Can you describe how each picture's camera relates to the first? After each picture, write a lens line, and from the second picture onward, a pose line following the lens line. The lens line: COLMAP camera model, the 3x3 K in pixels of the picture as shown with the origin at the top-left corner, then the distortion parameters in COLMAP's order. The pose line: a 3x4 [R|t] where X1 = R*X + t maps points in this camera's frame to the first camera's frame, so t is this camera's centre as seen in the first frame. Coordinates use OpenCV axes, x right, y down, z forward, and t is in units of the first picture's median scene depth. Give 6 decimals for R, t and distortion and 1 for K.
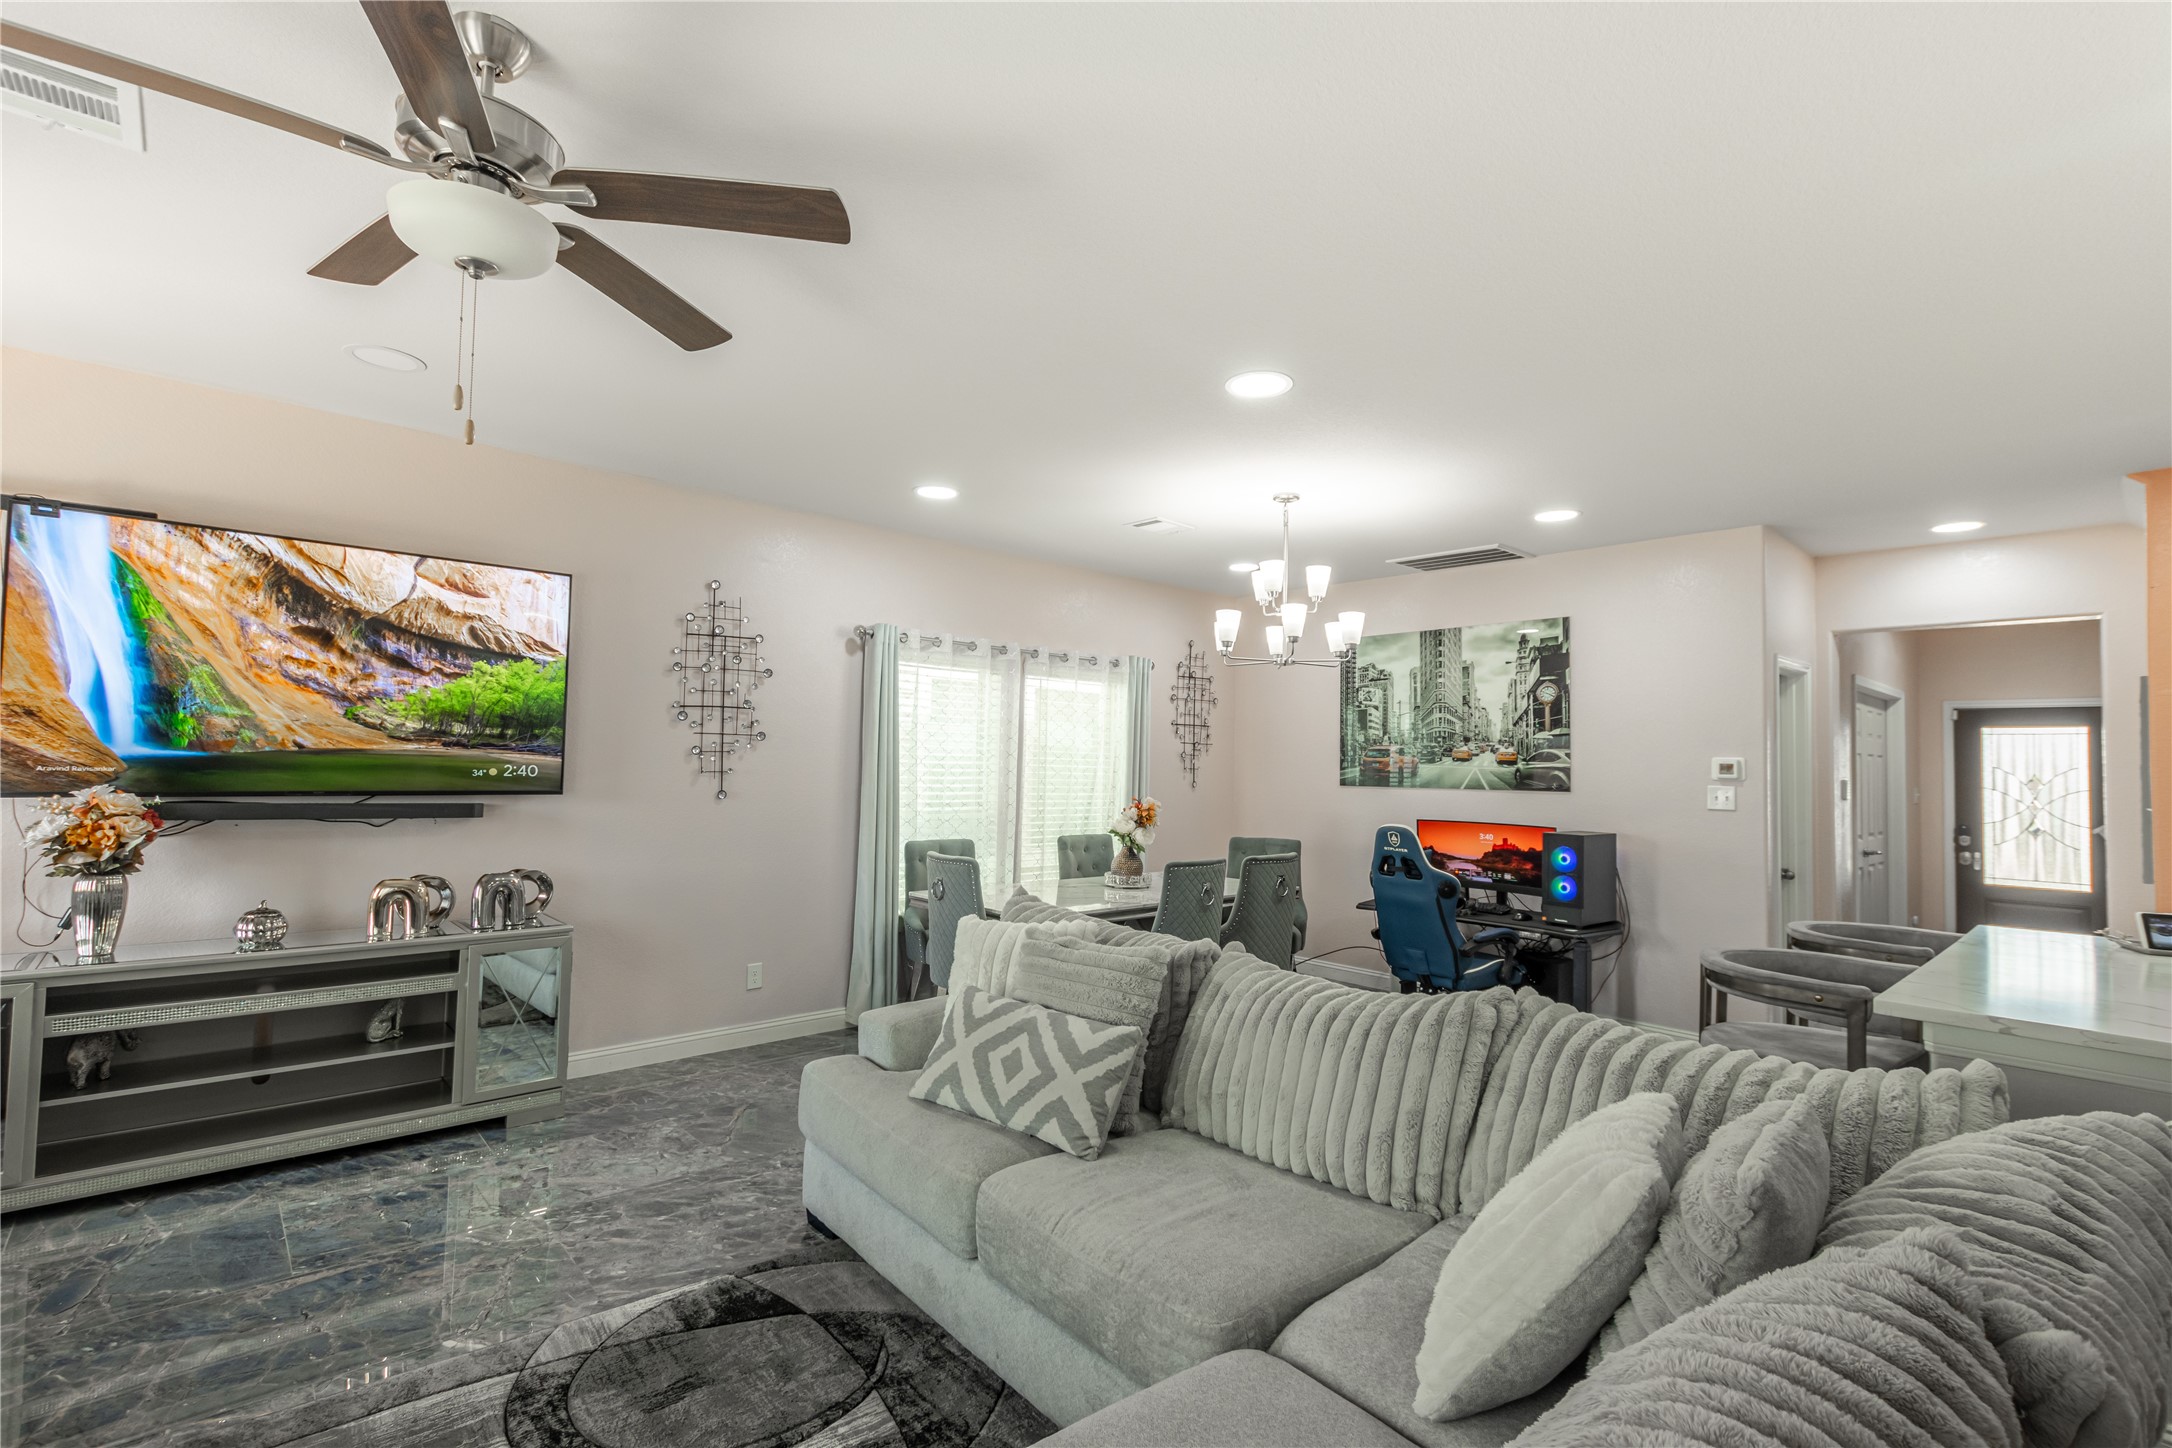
lens RADIAL K [[980.0, 0, 1070.3], [0, 980.0, 725.9], [0, 0, 1]] dist [0.004423, -0.000146]
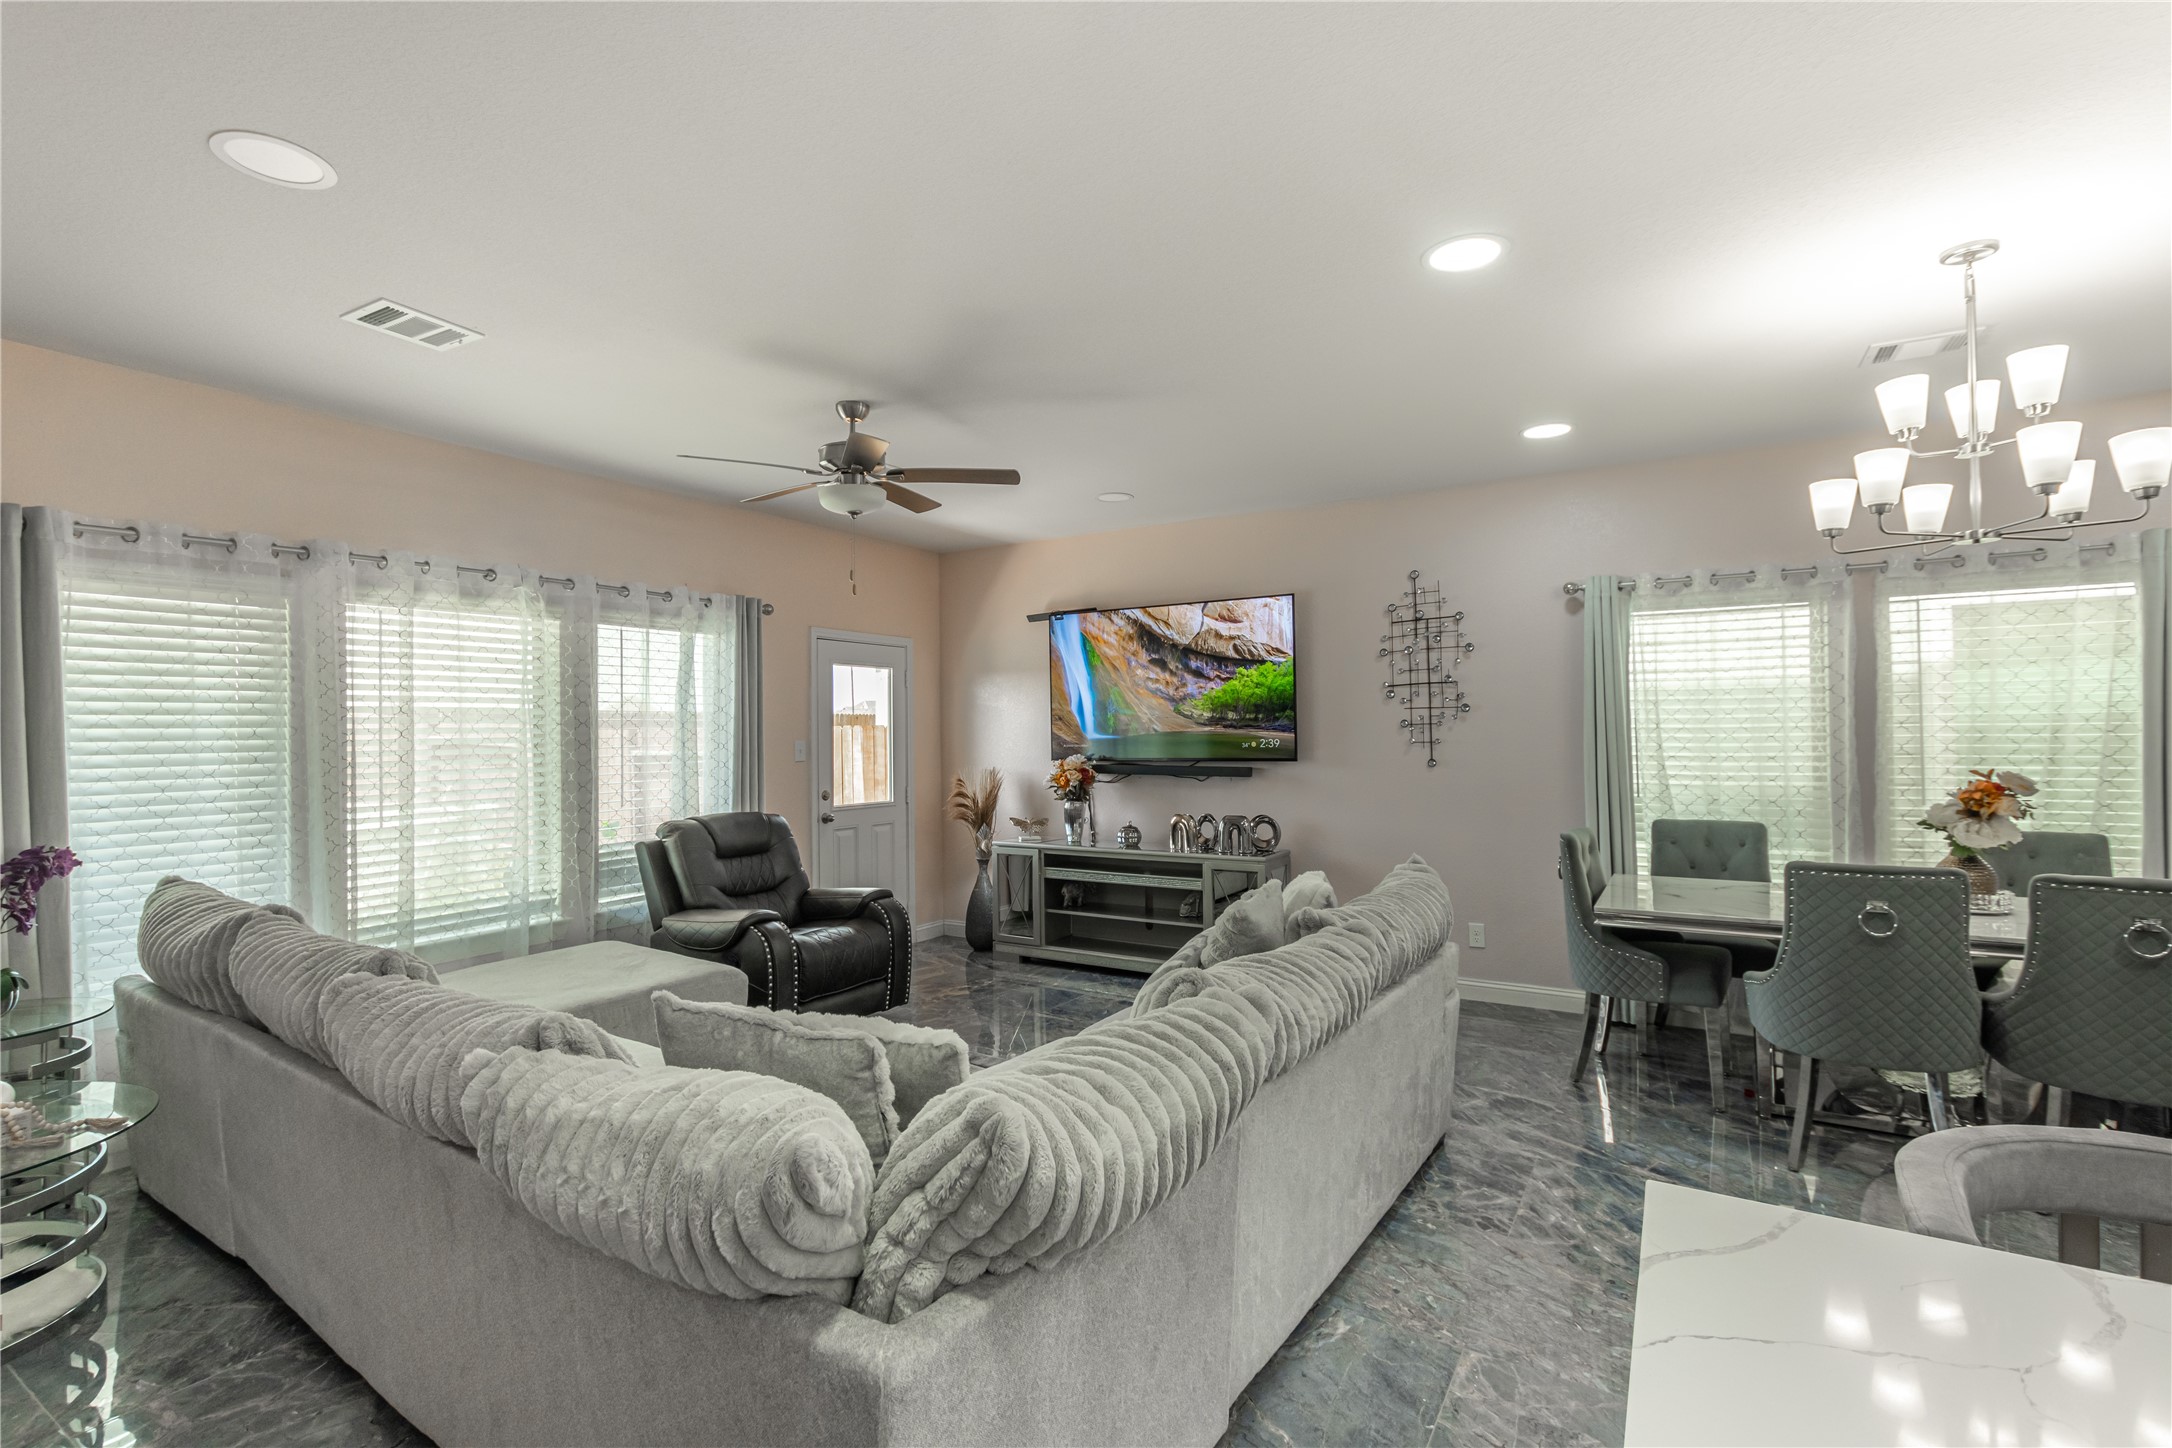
lens RADIAL K [[987.0, 0, 1079.7], [0, 987.0, 712.6], [0, 0, 1]] dist [0.001683, -0.000501]
pose [[0.290145, -0.045546, -0.955898, 0.517635], [0.055343, 0.997994, -0.030753, 0.022798], [0.955381, -0.043980, 0.292084, 0.263950]]
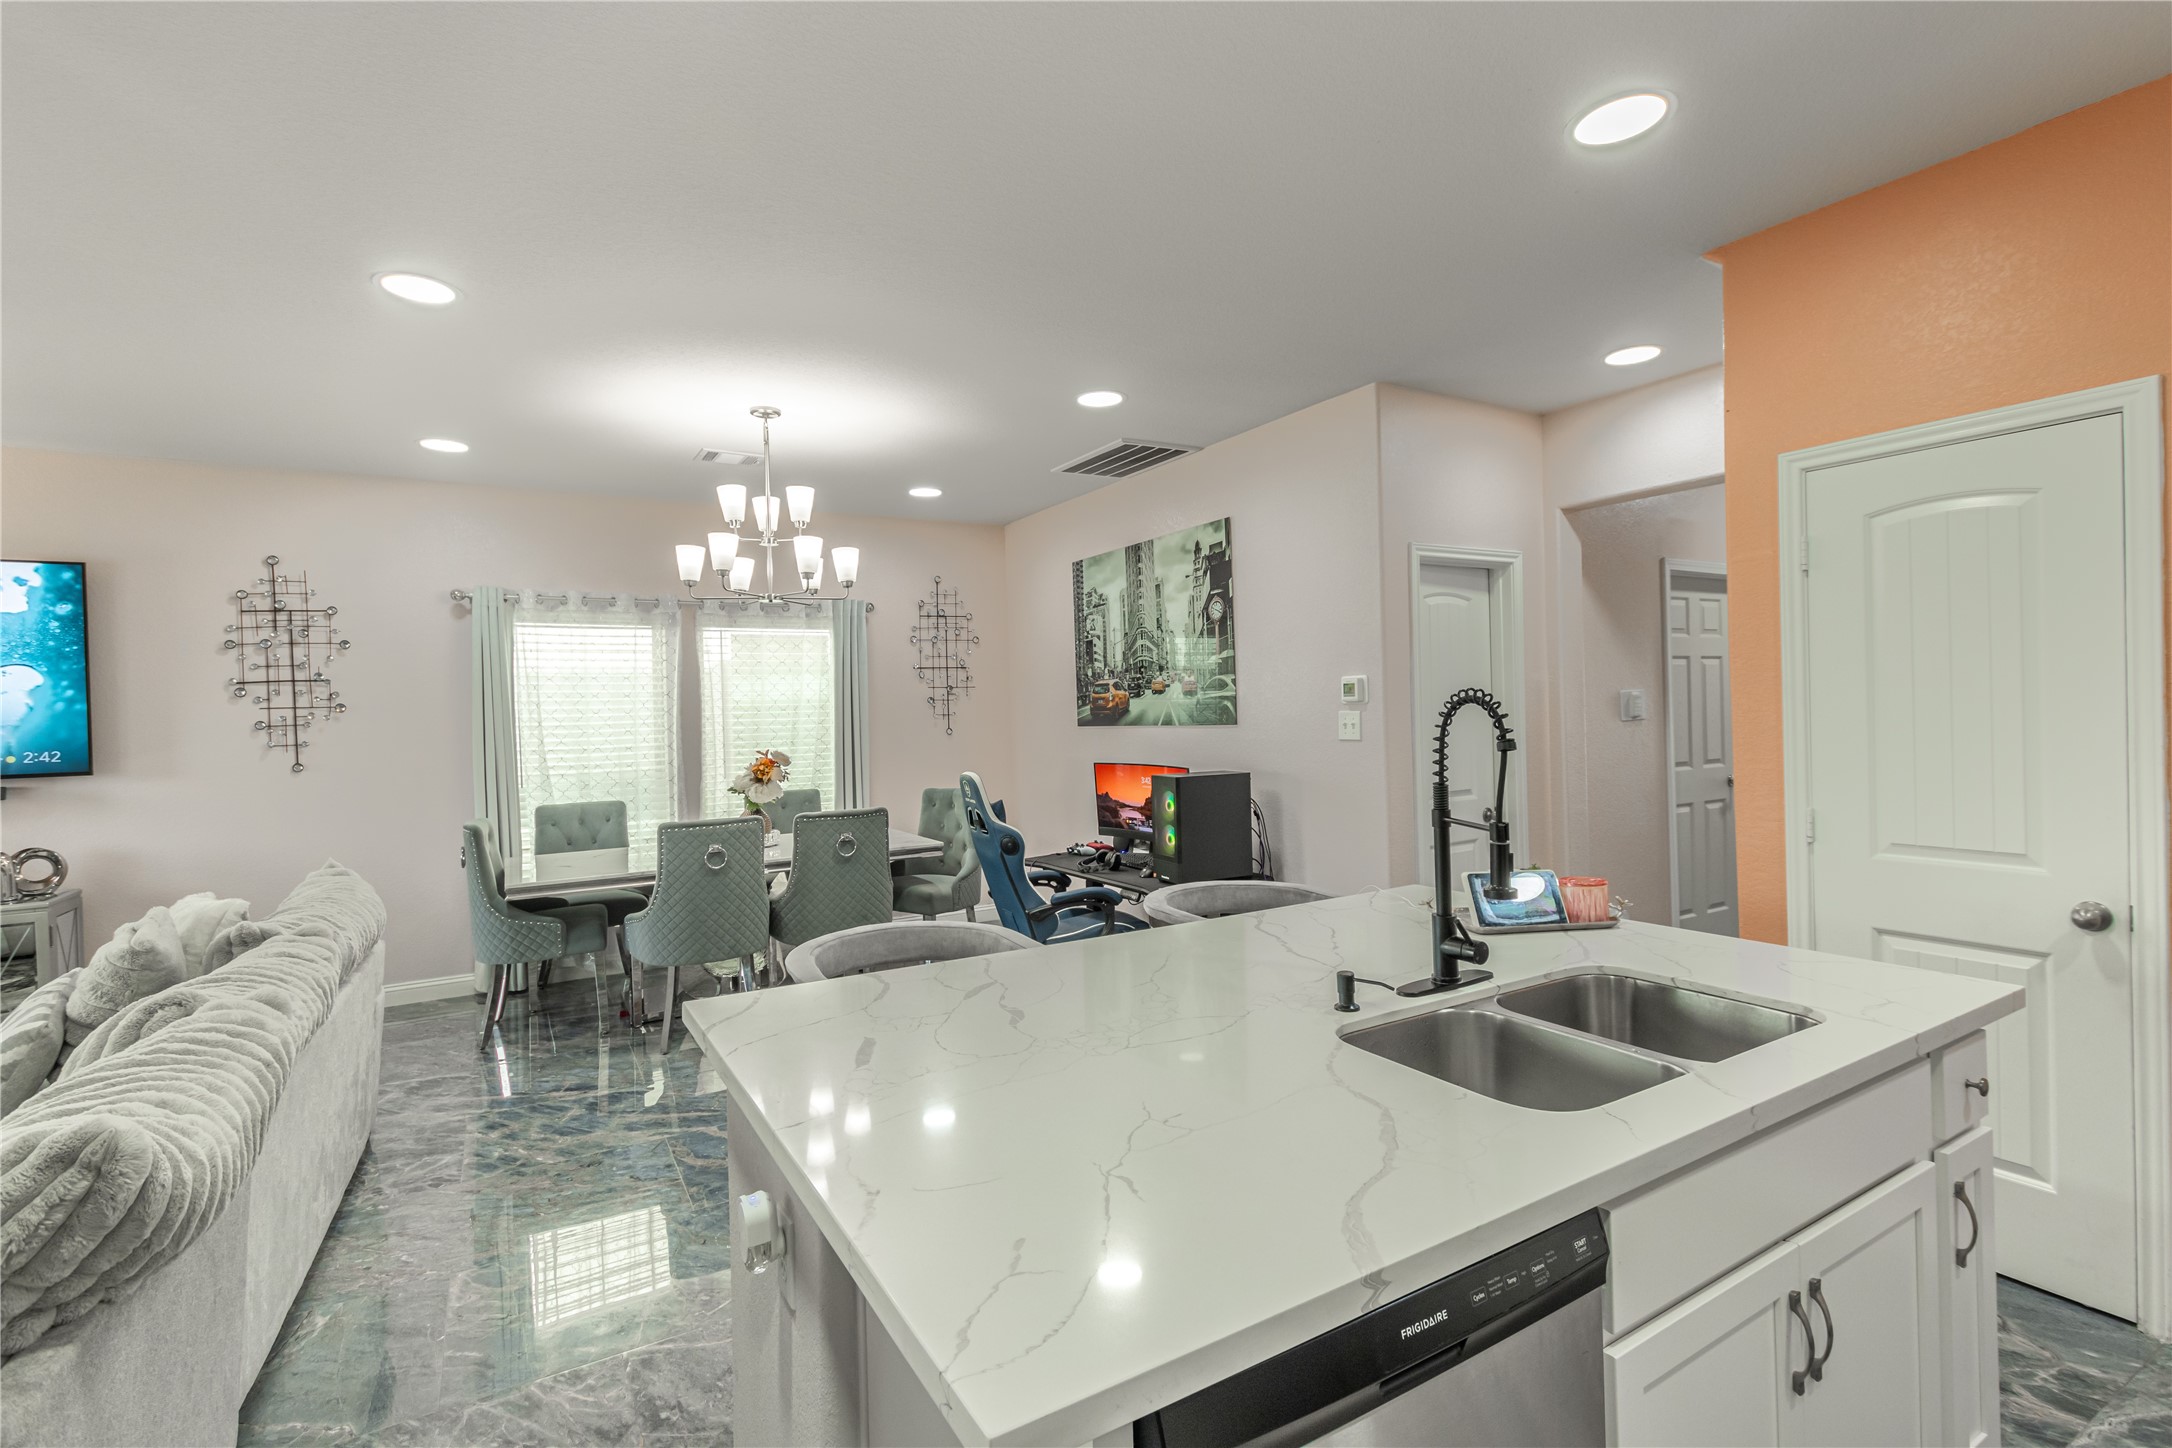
lens RADIAL K [[991.9, 0, 1062.2], [0, 991.9, 716.1], [0, 0, 1]] dist [0.008843, 0.000009]
pose [[0.978163, -0.047073, -0.202439, 0.549417], [0.056368, 0.997593, 0.040394, 0.017310], [0.200050, -0.050922, 0.978462, 0.134173]]
